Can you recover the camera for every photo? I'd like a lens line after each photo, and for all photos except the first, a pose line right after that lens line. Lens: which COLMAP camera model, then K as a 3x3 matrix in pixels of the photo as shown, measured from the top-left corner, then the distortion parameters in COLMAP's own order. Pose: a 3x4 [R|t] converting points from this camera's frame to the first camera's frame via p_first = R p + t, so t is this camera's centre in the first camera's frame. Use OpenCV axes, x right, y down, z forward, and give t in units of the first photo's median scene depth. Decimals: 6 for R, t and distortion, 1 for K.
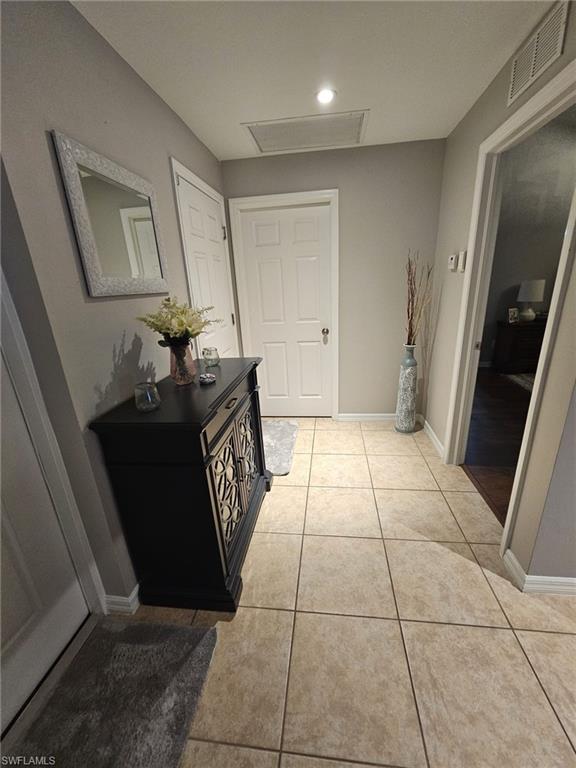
lens RADIAL K [[316.5, 0, 289.6], [0, 316.5, 385.0], [0, 0, 1]] dist [0.001206, 0.000772]
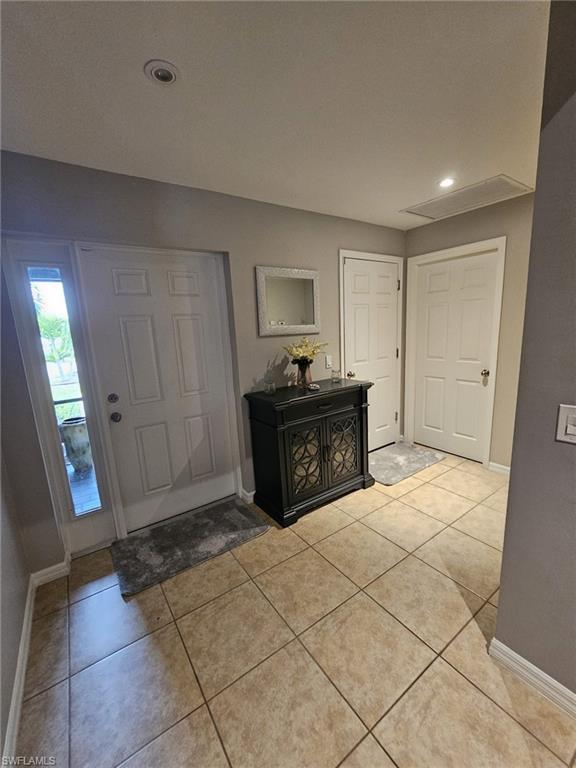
lens RADIAL K [[316.5, 0, 289.0], [0, 316.5, 385.2], [0, 0, 1]] dist [0.001206, 0.000772]
pose [[0.671242, 0.154192, -0.725024, 0.747748], [-0.217940, 0.975945, 0.005782, -0.010305], [0.708475, 0.154130, 0.688700, -0.175544]]
